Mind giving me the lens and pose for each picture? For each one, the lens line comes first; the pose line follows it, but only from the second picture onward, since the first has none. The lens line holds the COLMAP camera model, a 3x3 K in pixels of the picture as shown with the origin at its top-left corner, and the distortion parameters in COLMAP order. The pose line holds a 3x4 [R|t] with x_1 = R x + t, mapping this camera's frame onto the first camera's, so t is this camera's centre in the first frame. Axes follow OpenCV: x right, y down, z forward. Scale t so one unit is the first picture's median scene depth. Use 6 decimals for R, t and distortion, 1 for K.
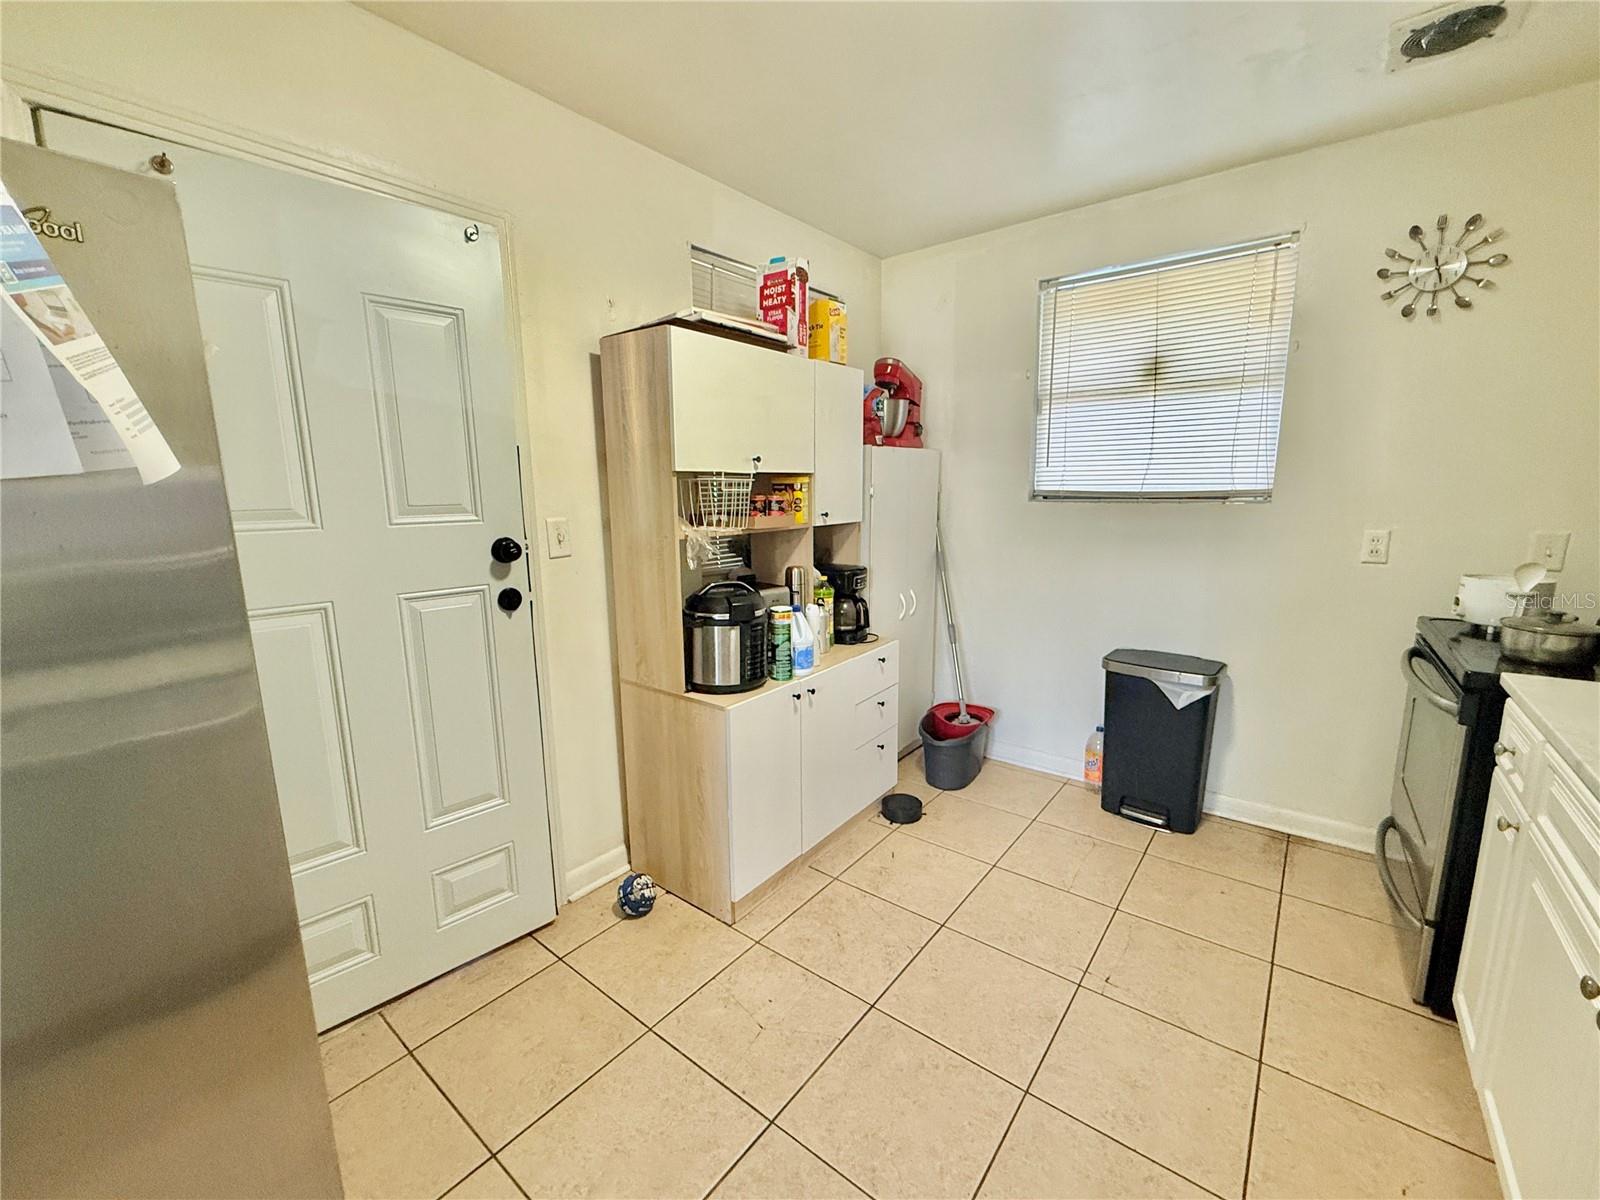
lens RADIAL K [[651.8, 0, 804.4], [0, 651.8, 599.6], [0, 0, 1]] dist [-0.002133, -0.000082]
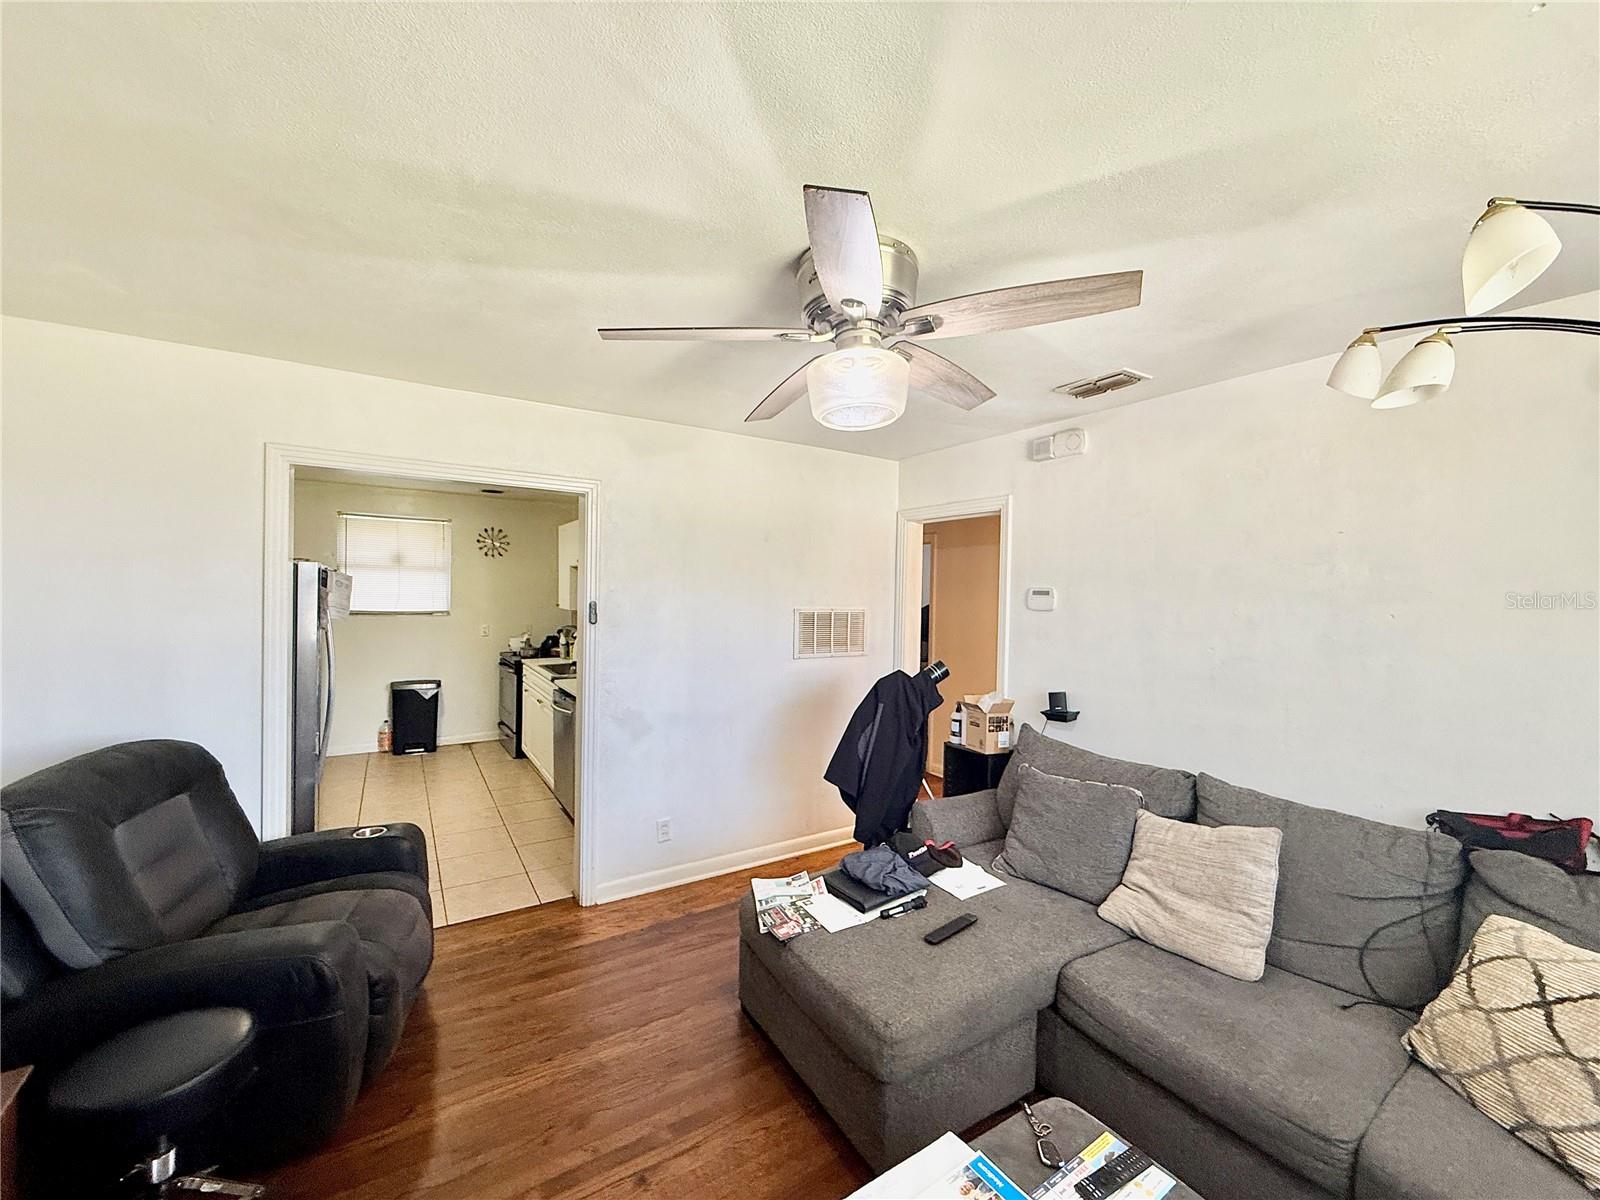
lens RADIAL K [[651.8, 0, 807.7], [0, 651.8, 597.0], [0, 0, 1]] dist [-0.002133, -0.000082]
pose [[0.328028, 0.007310, 0.944640, -1.274060], [0.138441, 0.988802, -0.055725, 0.121271], [-0.934469, 0.149056, 0.323342, -1.192323]]
